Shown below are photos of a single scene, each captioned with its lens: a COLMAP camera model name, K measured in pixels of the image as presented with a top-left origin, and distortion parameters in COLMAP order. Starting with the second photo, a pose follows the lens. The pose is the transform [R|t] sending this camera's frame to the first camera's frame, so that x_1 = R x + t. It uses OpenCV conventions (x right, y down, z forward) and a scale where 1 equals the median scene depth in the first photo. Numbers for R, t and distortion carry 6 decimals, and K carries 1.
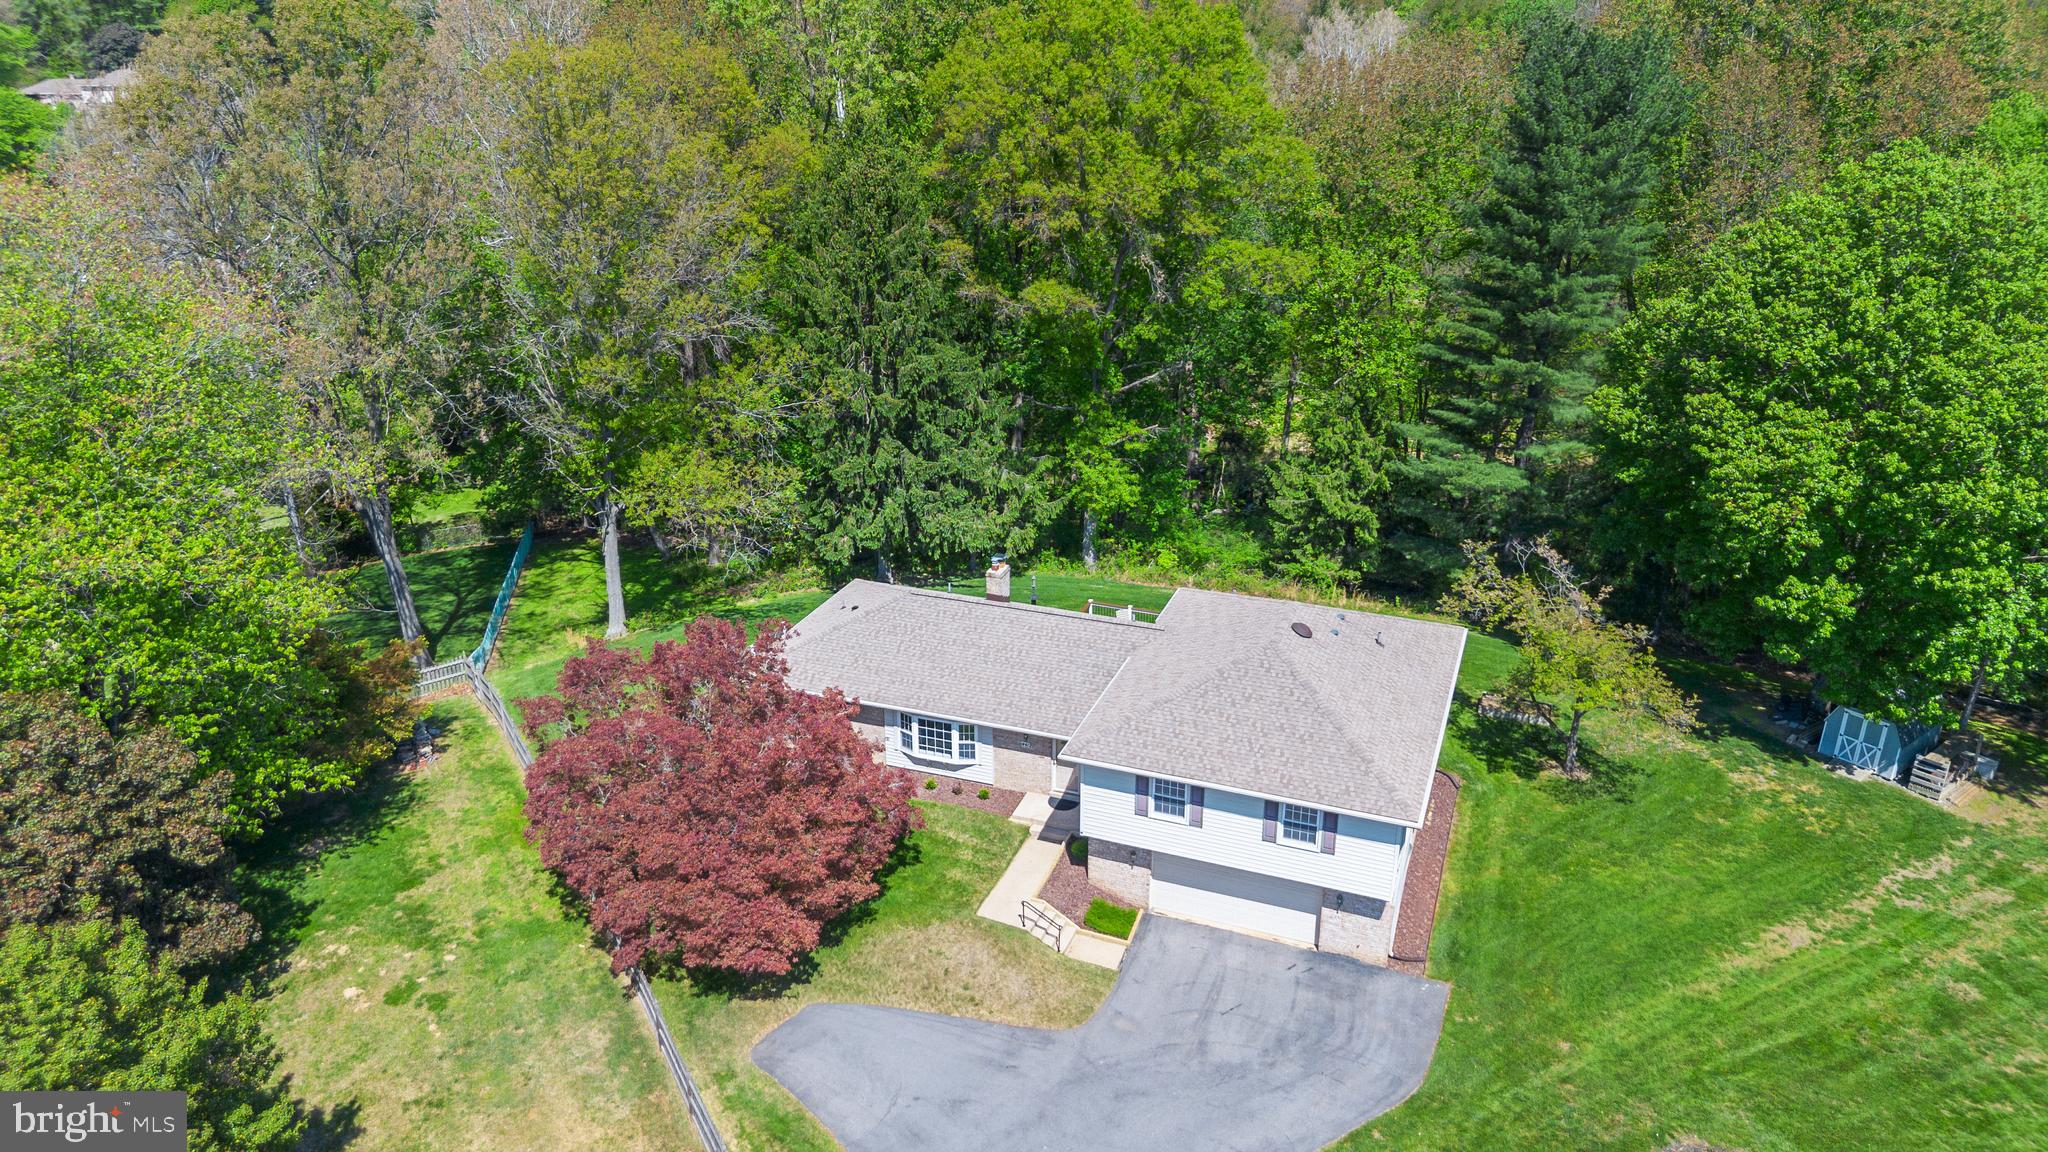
lens RADIAL K [[1509.3, 0, 955.5], [0, 1509.3, 590.6], [0, 0, 1]] dist [0.027107, -0.029465]
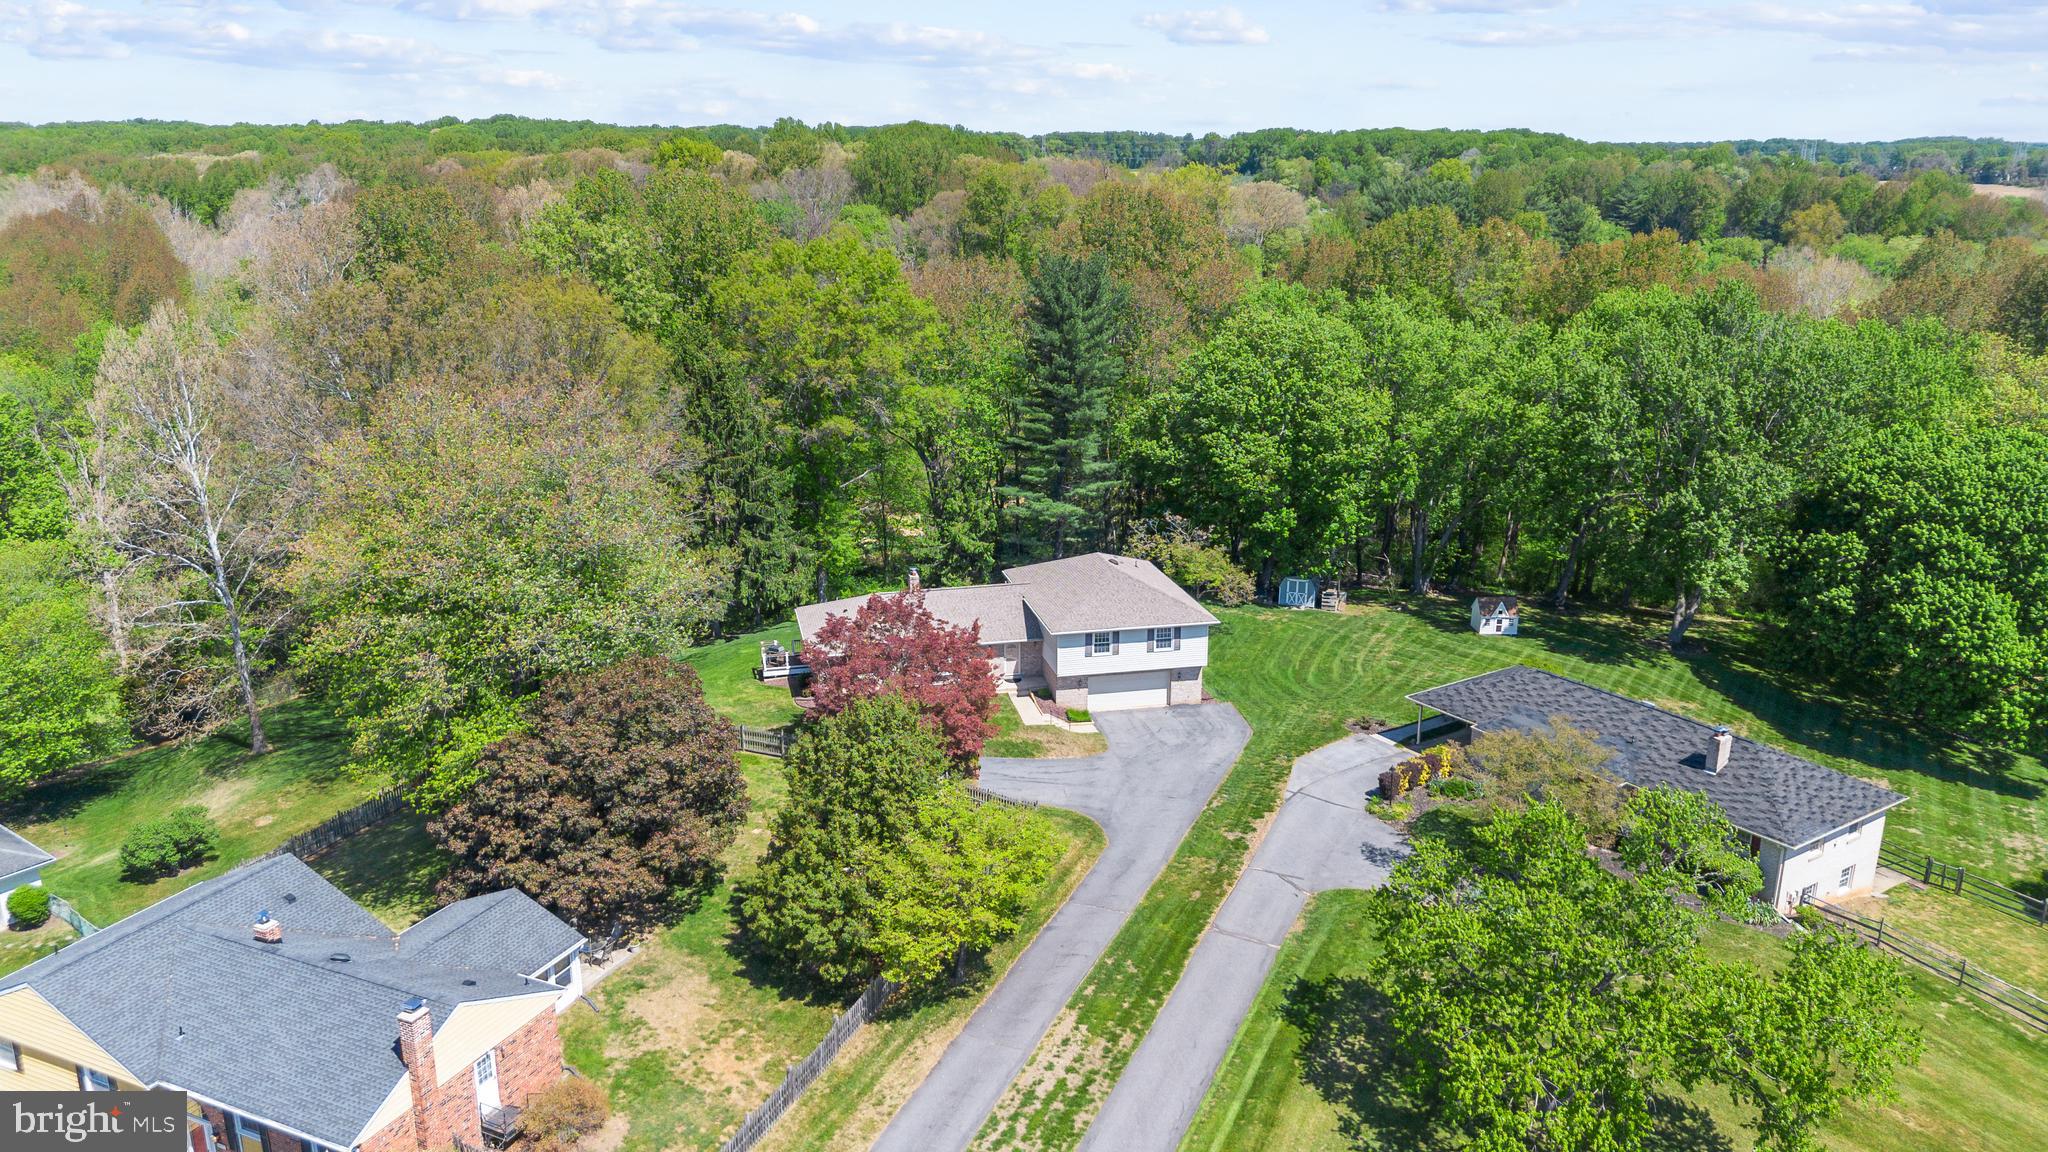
lens RADIAL K [[1509.3, 0, 1020.4], [0, 1509.3, 556.2], [0, 0, 1]] dist [0.027107, -0.029465]
pose [[0.824335, -0.146529, 0.546810, -0.883799], [0.218239, 0.973514, -0.068130, 0.118662], [-0.522344, 0.175497, 0.834480, -0.552147]]
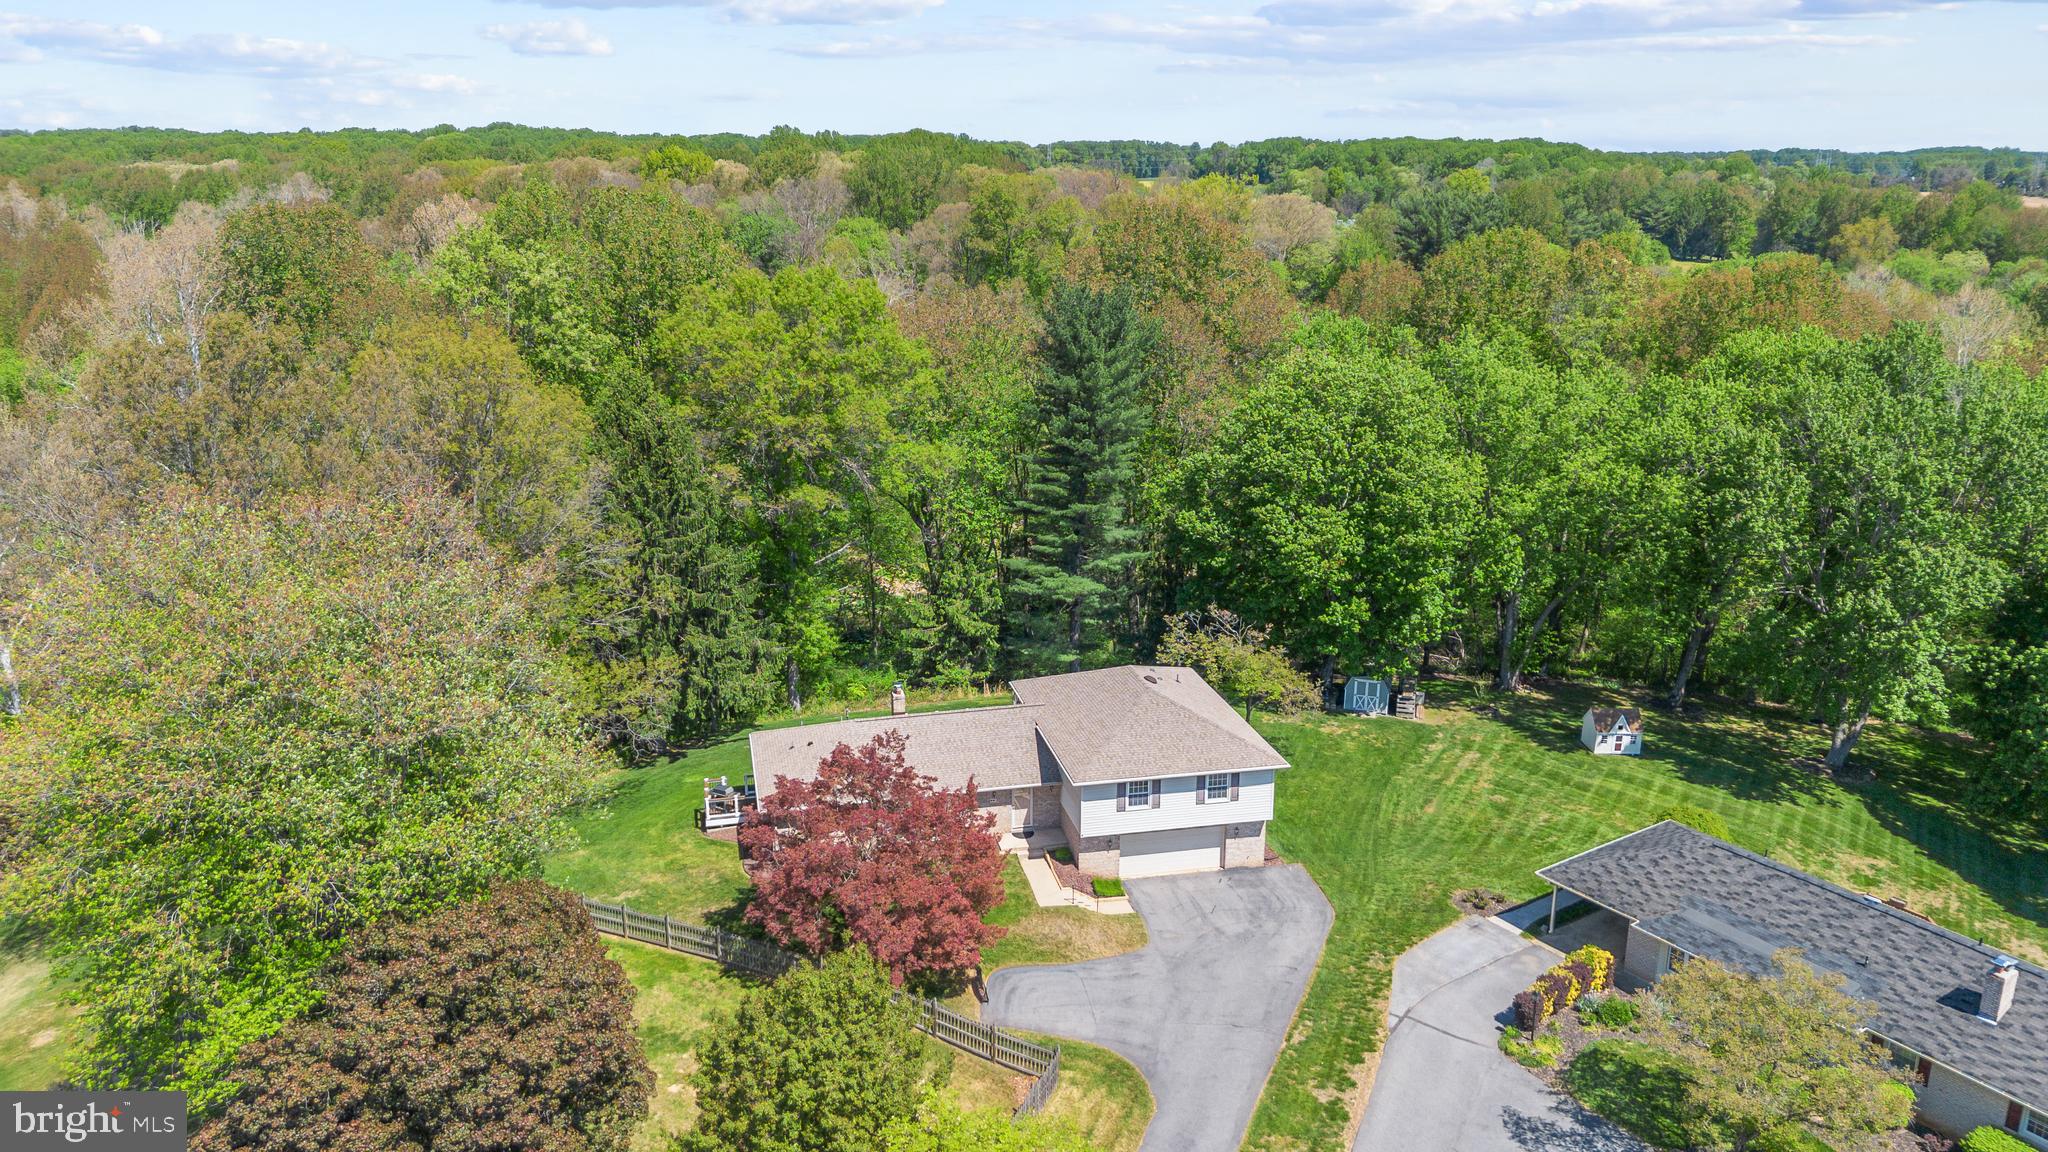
lens RADIAL K [[1509.3, 0, 1019.3], [0, 1509.3, 540.0], [0, 0, 1]] dist [0.027107, -0.029465]
pose [[0.826365, -0.136439, 0.546356, -0.667403], [0.216039, 0.972779, -0.083833, -0.011805], [-0.520046, 0.187311, 0.833347, -0.248996]]
